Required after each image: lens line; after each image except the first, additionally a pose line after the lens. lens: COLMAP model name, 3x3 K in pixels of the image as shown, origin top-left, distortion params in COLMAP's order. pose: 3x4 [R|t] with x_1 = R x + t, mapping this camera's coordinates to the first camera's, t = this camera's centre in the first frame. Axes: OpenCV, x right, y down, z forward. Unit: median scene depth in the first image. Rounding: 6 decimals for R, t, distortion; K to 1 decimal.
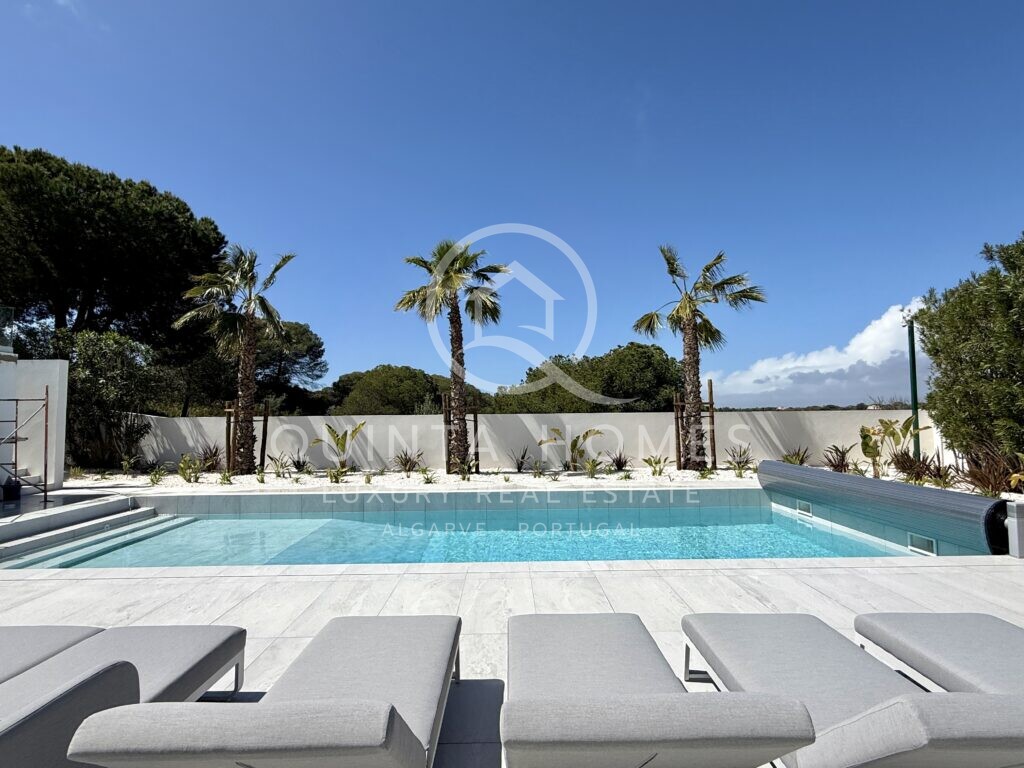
lens RADIAL K [[532.4, 0, 512.0], [0, 532.4, 384.0], [0, 0, 1]] dist [0.000526, 0.000239]
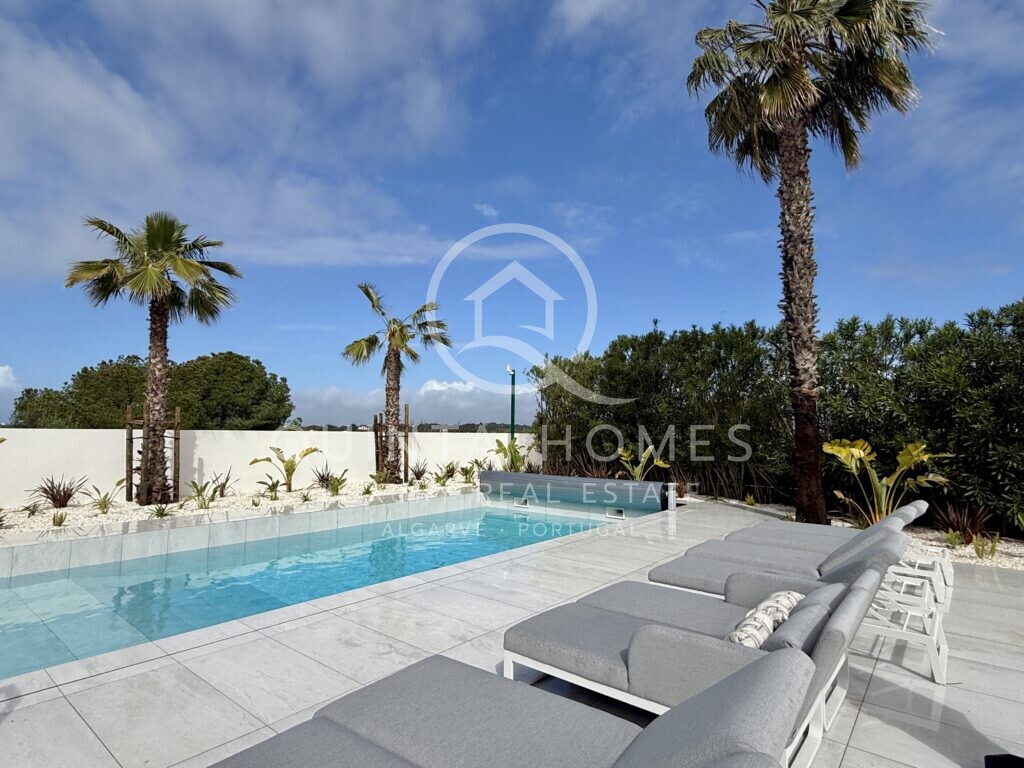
lens RADIAL K [[546.9, 0, 512.0], [0, 546.9, 384.0], [0, 0, 1]] dist [-0.001009, -0.000153]
pose [[0.642734, 0.084094, 0.761460, -0.659817], [-0.058735, 0.996441, -0.060468, 0.011365], [-0.763834, -0.005860, 0.645386, 0.101360]]
